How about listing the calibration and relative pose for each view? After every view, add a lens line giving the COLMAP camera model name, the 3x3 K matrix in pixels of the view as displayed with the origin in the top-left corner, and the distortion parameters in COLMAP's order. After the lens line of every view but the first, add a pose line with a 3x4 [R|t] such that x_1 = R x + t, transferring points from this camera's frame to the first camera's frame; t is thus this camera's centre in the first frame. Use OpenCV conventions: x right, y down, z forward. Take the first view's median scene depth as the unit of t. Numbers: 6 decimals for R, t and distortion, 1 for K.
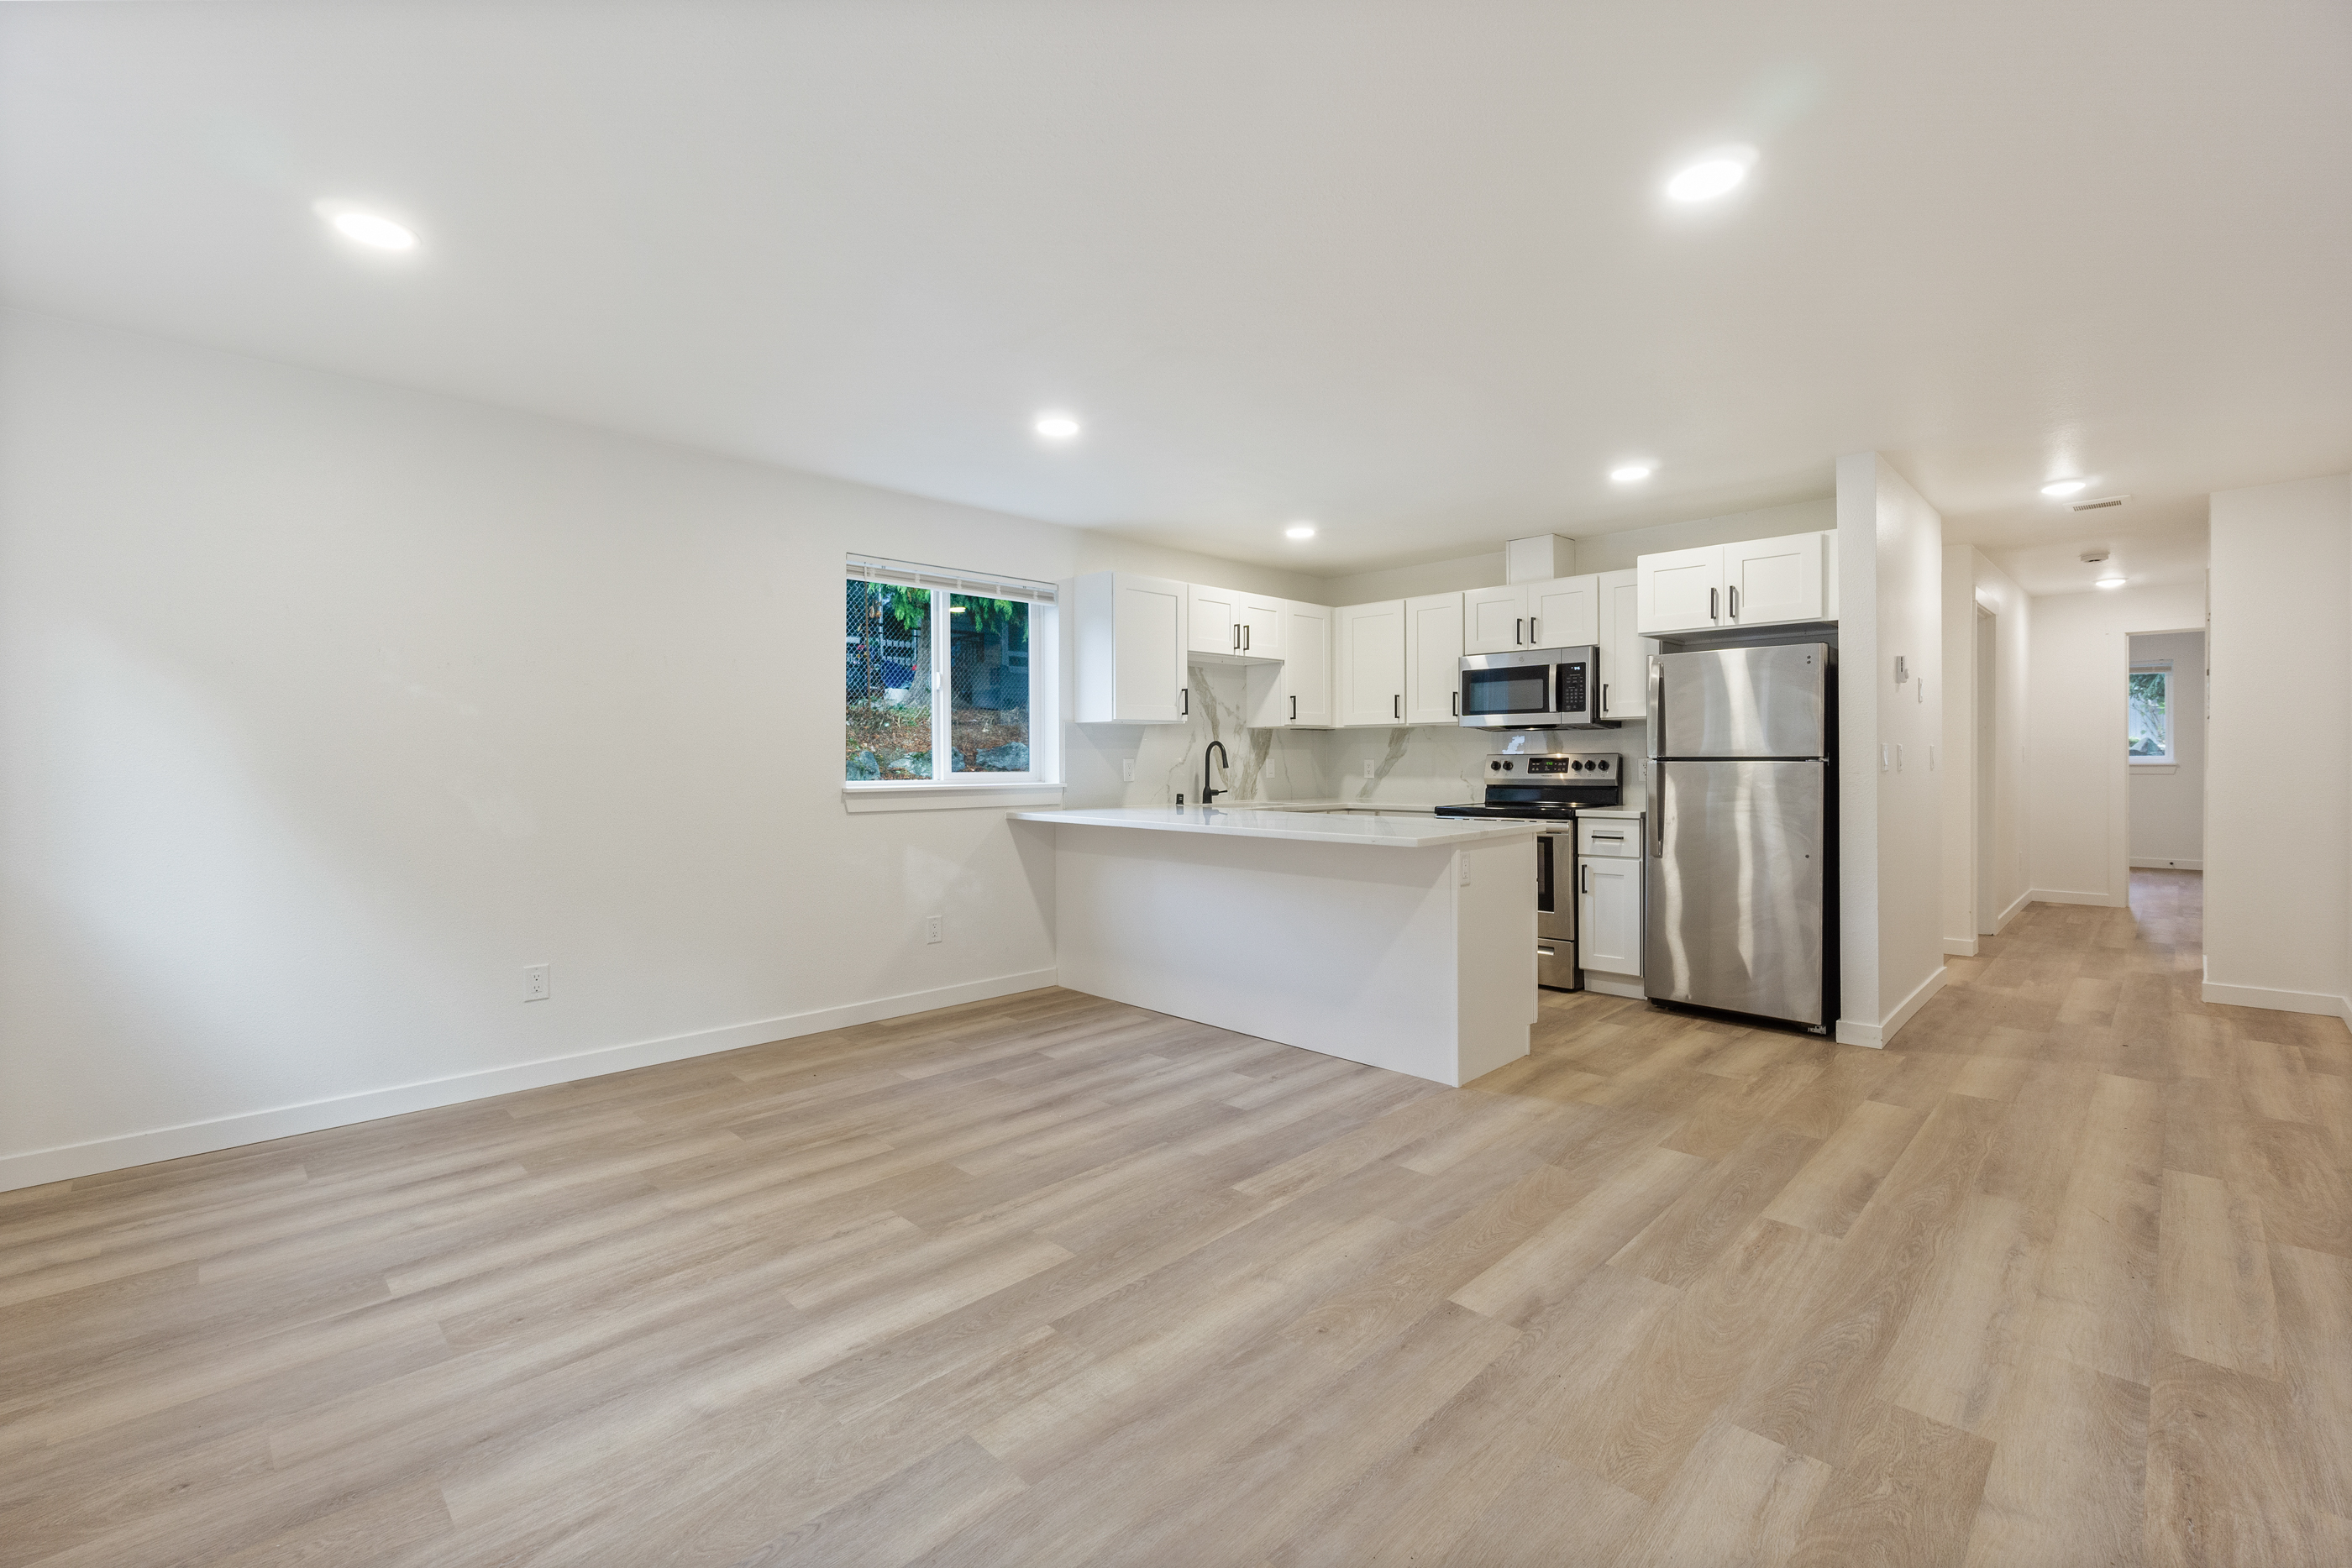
lens RADIAL K [[1009.2, 0, 1163.1], [0, 1009.2, 772.4], [0, 0, 1]] dist [-0.001512, -0.000068]
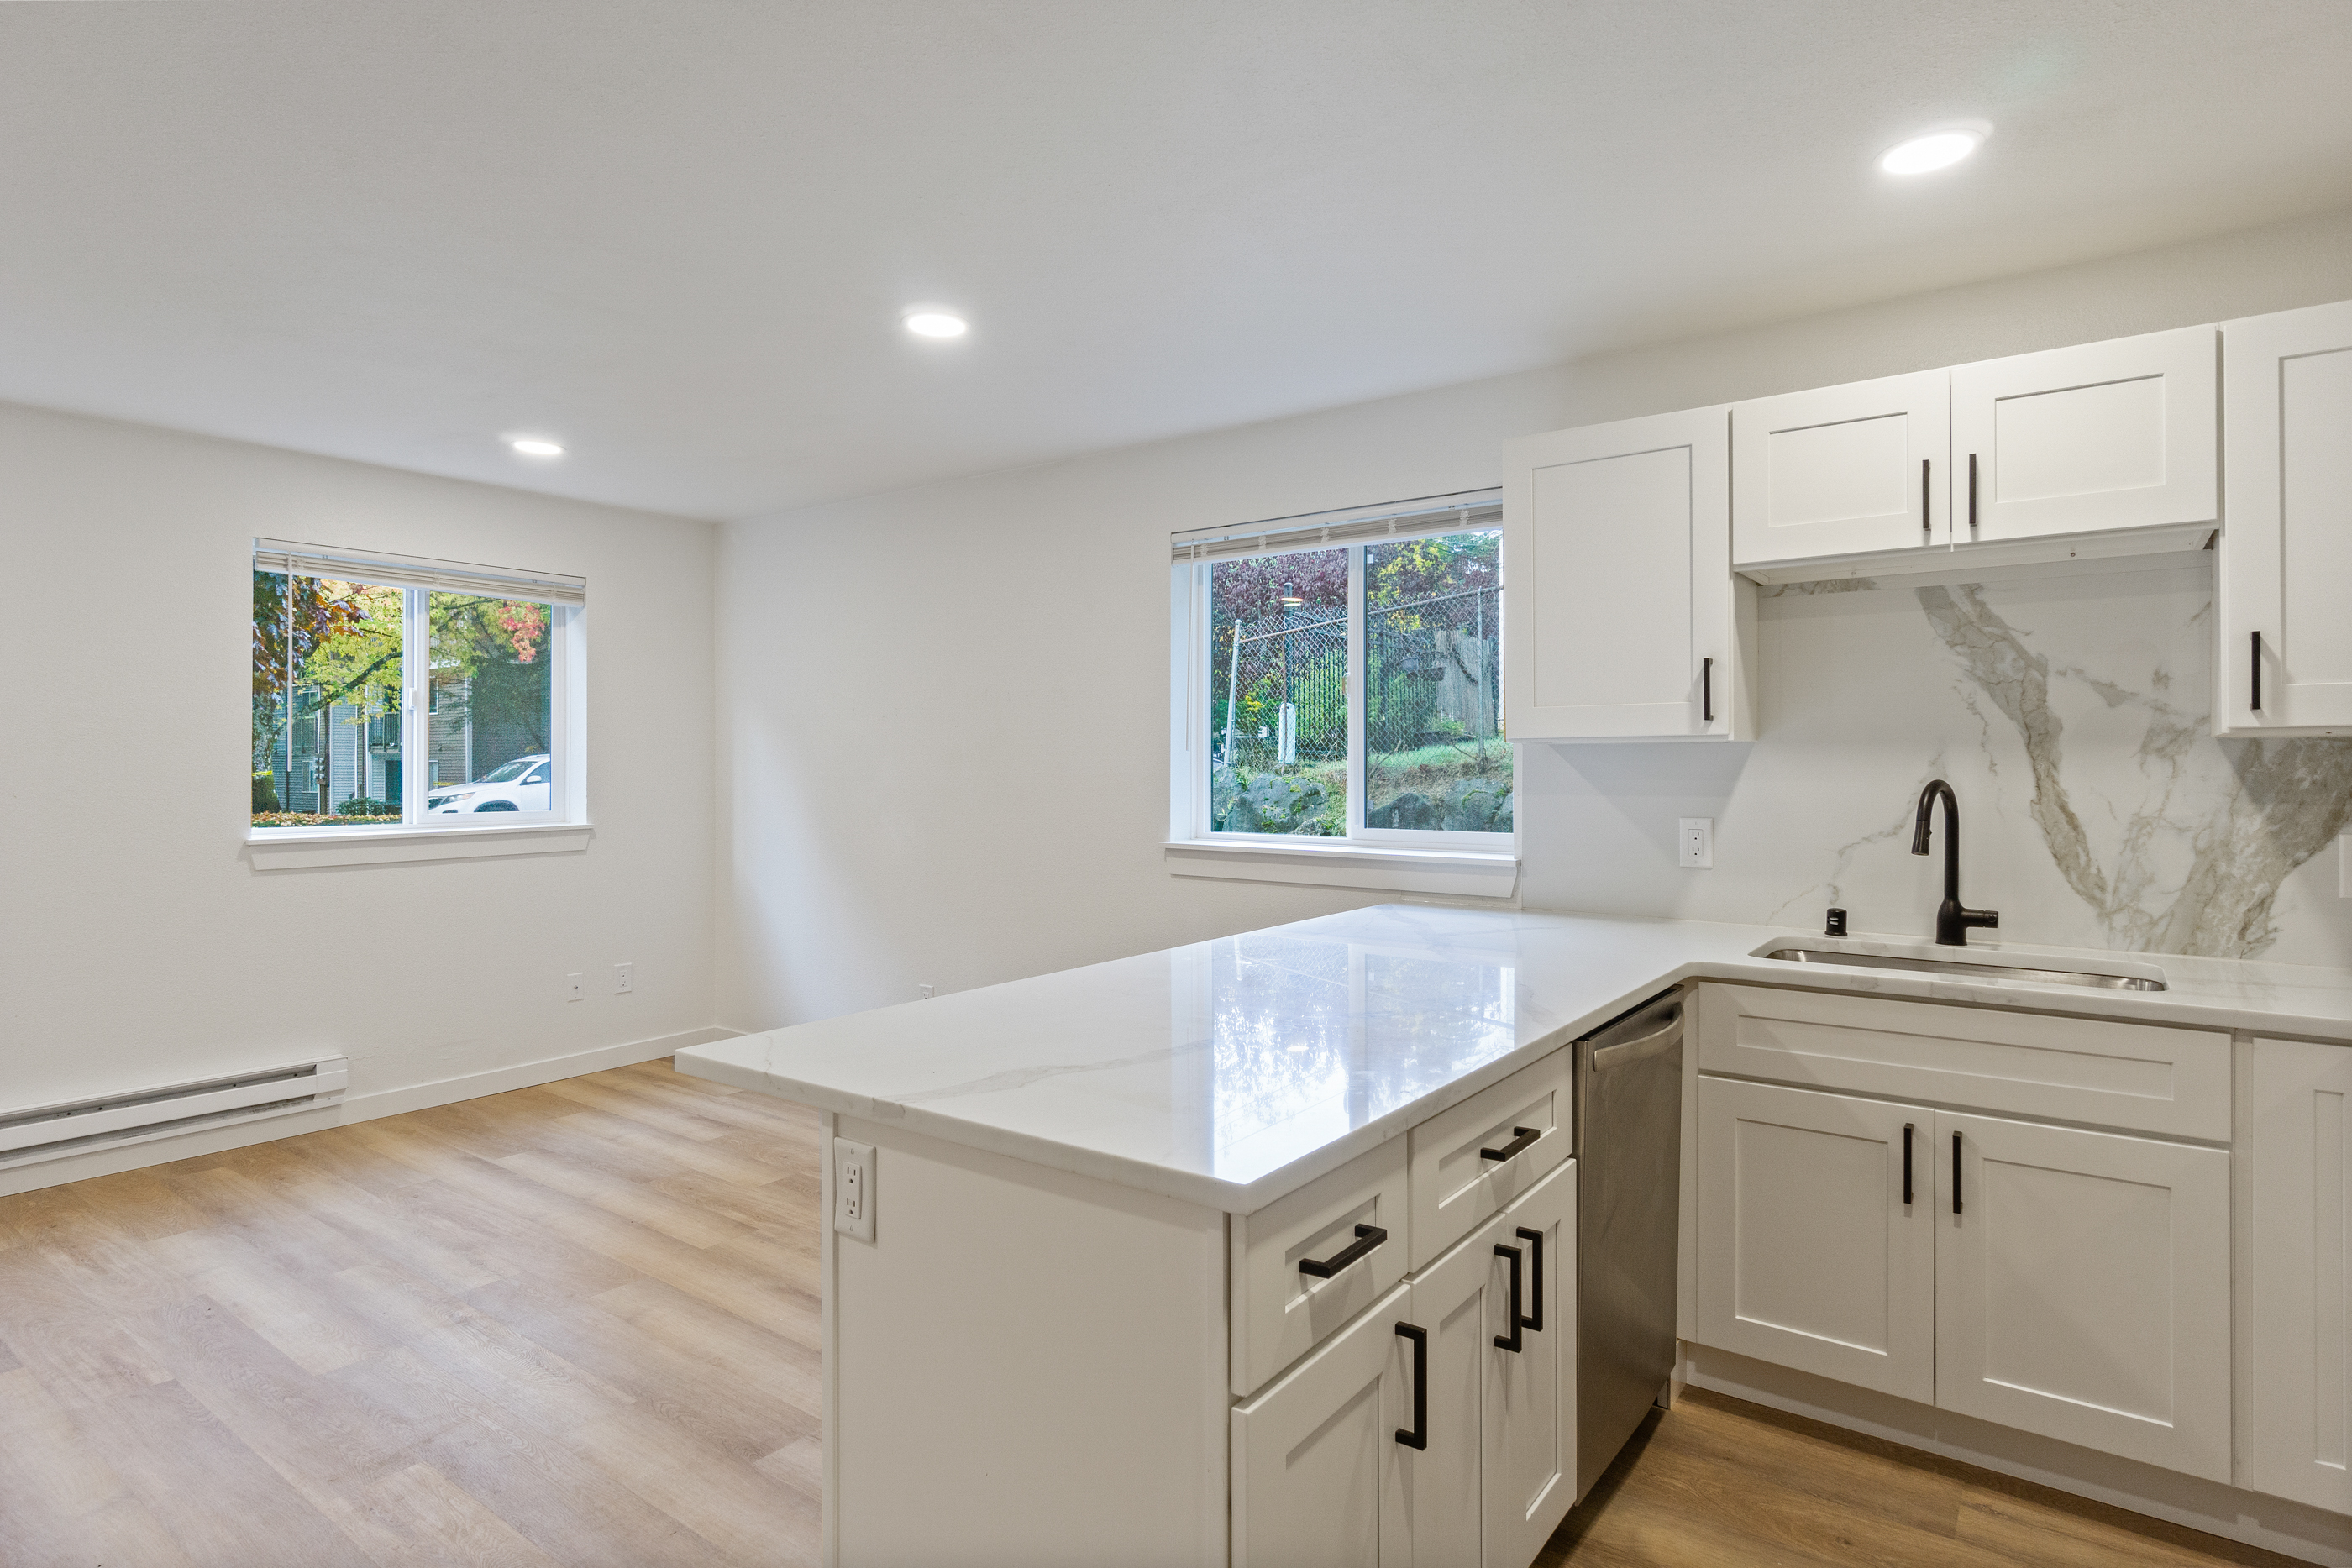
lens RADIAL K [[1230.2, 0, 1176.0], [0, 1230.2, 784.0], [0, 0, 1]] dist [-0.001409, -0.001274]
pose [[0.158453, 0.017531, -0.987211, 0.931769], [-0.014259, 0.999779, 0.015466, -0.066861], [0.987263, 0.011626, 0.158668, 1.323890]]
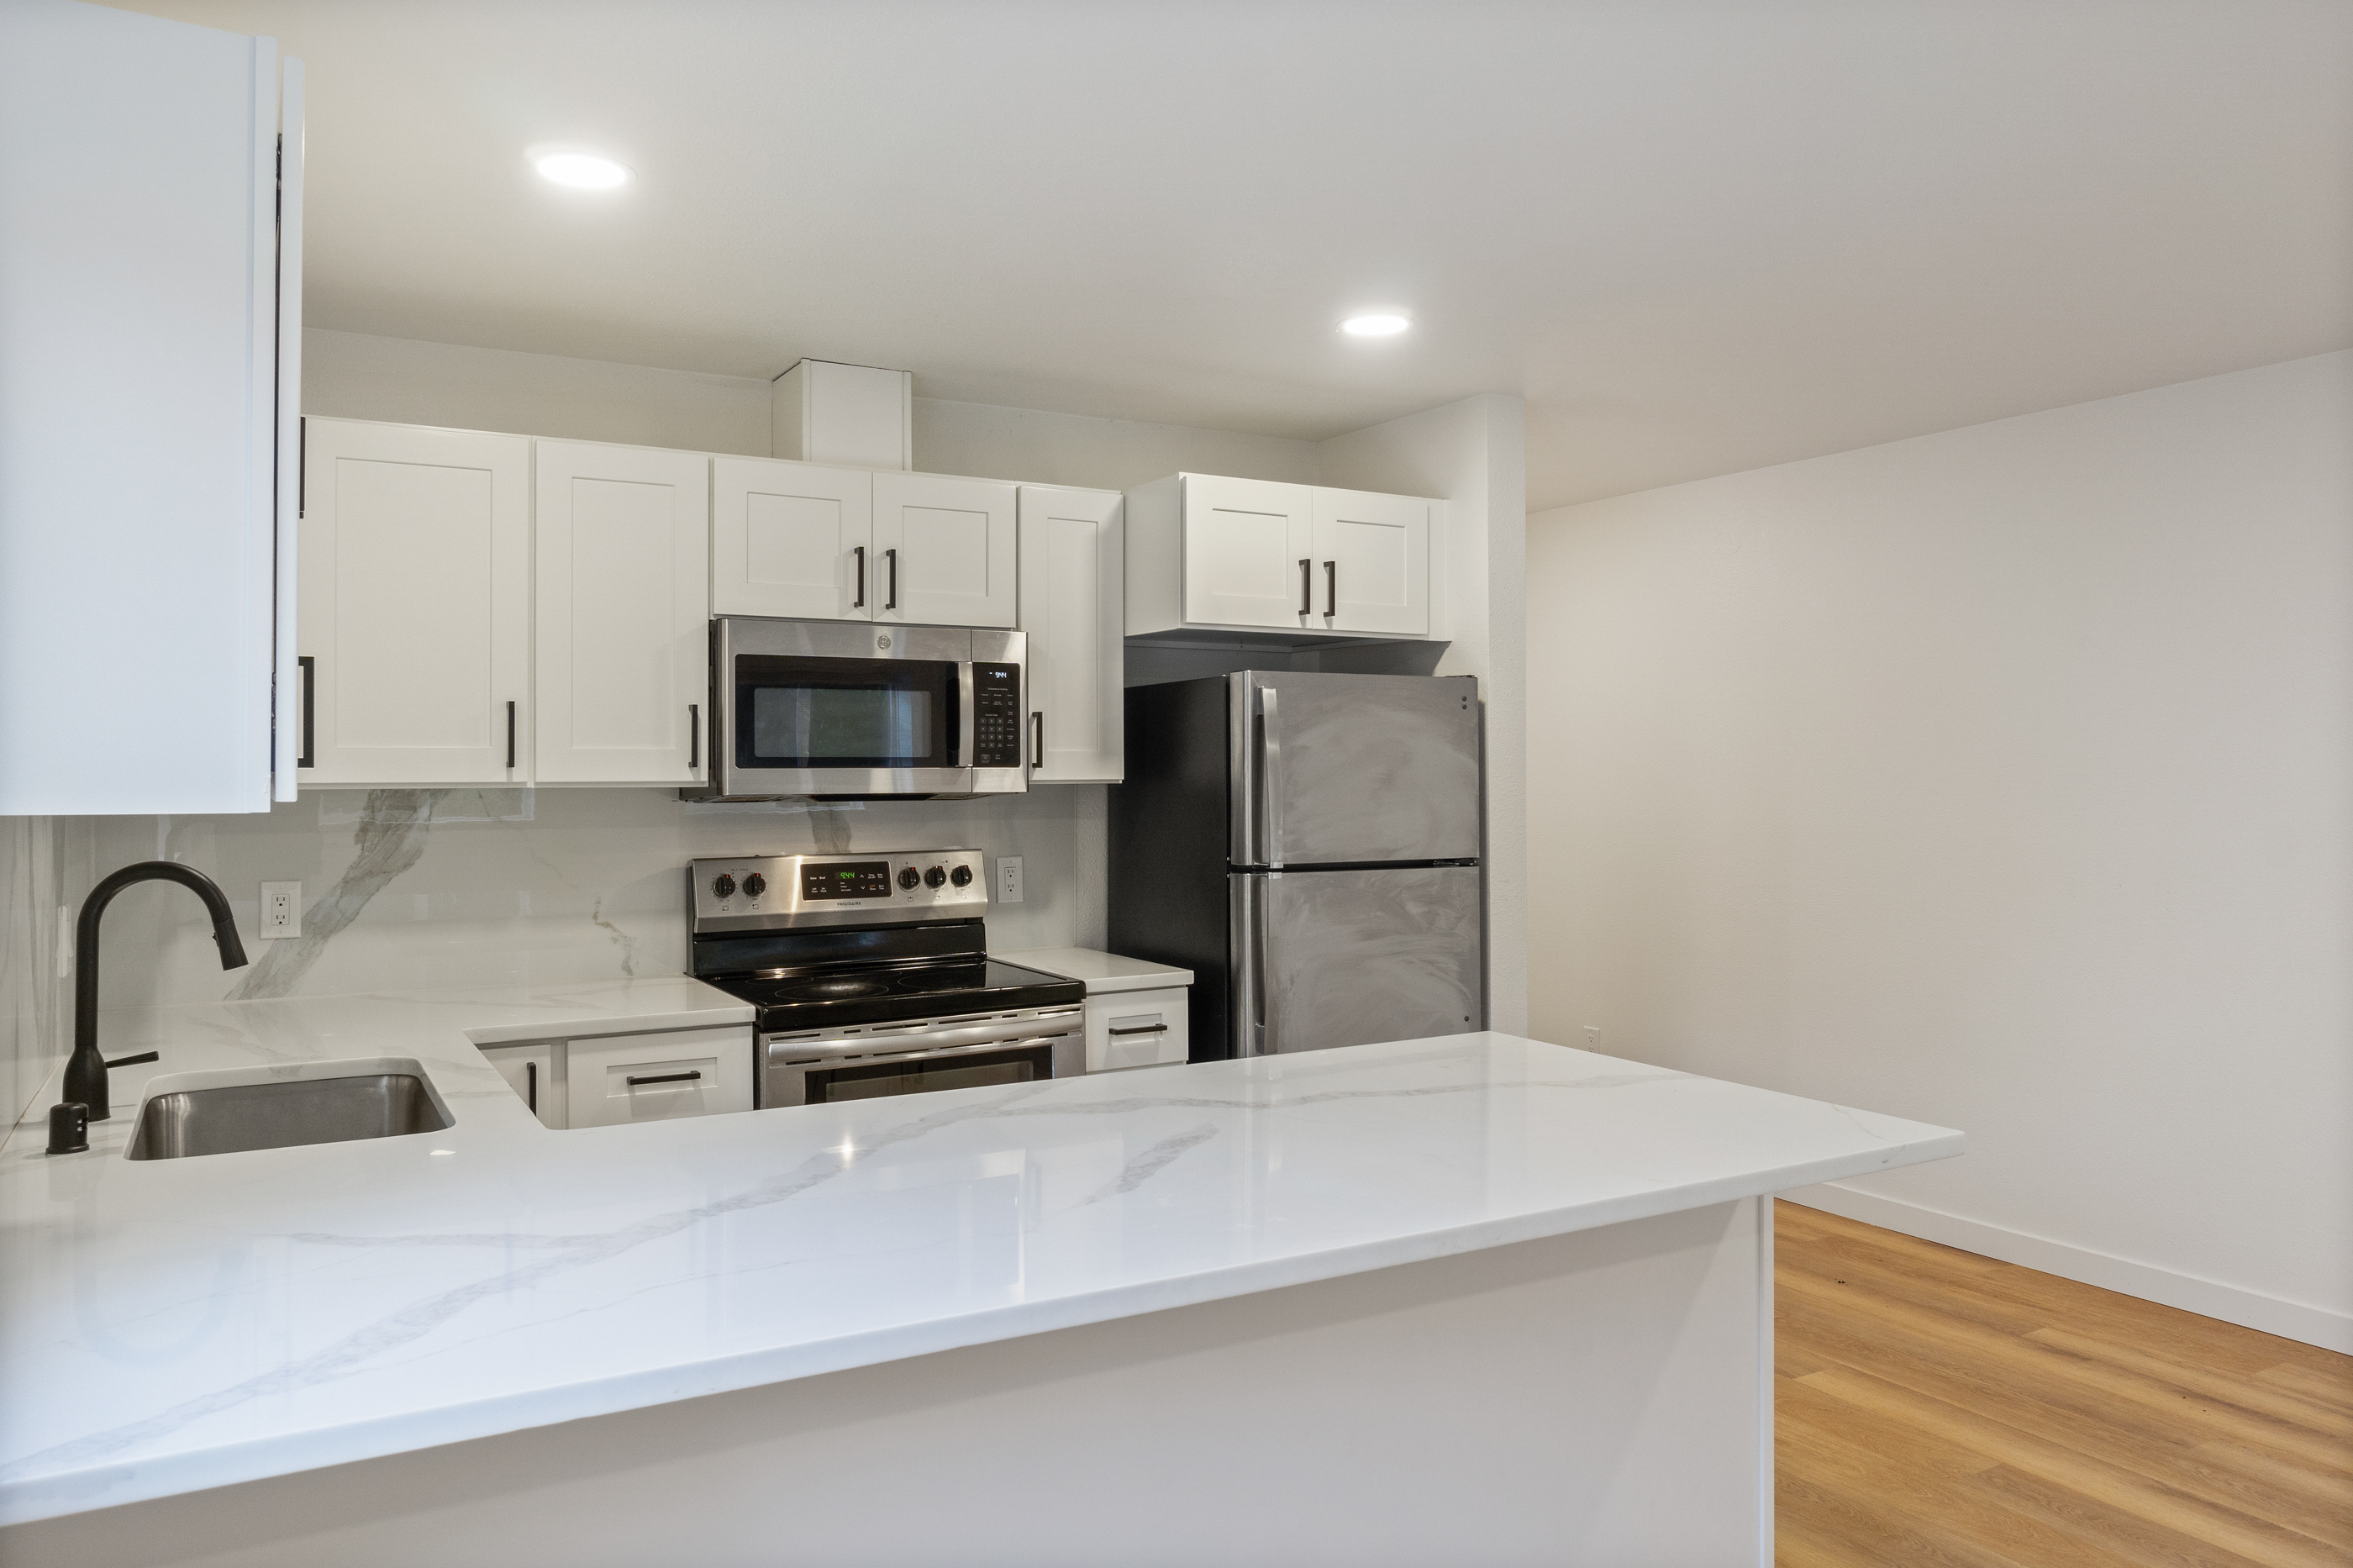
lens RADIAL K [[1615.5, 0, 1175.5], [0, 1615.5, 758.6], [0, 0, 1]] dist [-0.002258, 0.003182]
pose [[0.251808, 0.011423, 0.967710, -0.544701], [0.015094, 0.999762, -0.015729, -0.093930], [-0.967659, 0.018568, 0.251576, 1.343751]]
